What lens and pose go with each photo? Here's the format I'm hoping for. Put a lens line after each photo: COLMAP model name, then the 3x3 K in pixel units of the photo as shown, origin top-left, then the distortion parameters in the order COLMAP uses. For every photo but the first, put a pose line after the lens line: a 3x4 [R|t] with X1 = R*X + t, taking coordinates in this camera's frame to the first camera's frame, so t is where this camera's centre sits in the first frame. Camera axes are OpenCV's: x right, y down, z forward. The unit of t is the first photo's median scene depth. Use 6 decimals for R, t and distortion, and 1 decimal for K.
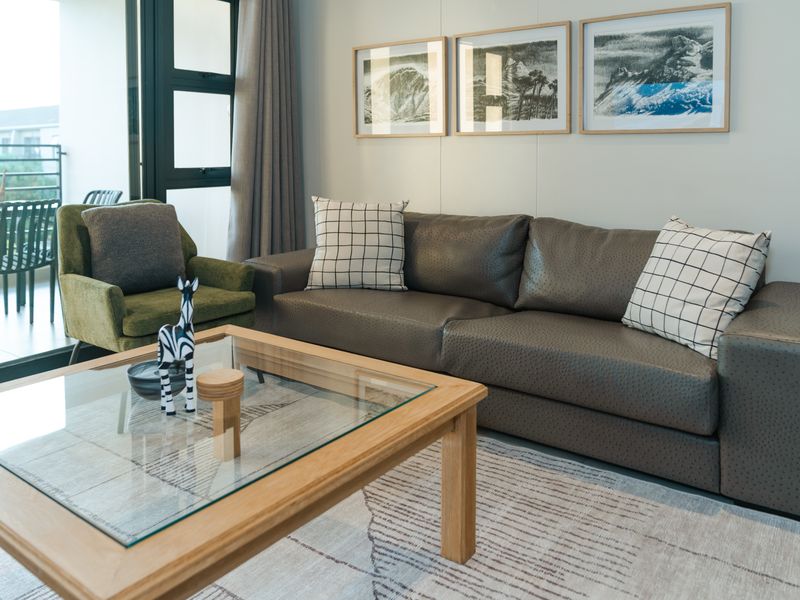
lens RADIAL K [[657.2, 0, 415.8], [0, 657.2, 178.4], [0, 0, 1]] dist [-0.008744, -0.011571]
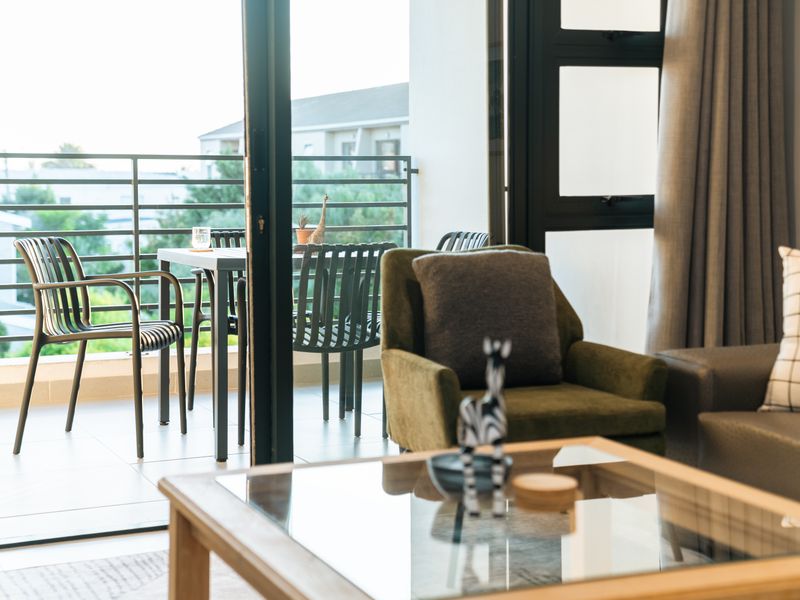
lens RADIAL K [[1350.5, 0, 399.8], [0, 1350.5, 300.0], [0, 0, 1]] dist [0.219680, 0.000000]
pose [[0.866999, 0.049258, -0.495870, 0.136841], [-0.020879, 0.997819, 0.062613, 0.005139], [0.497873, -0.043932, 0.866137, -0.169897]]
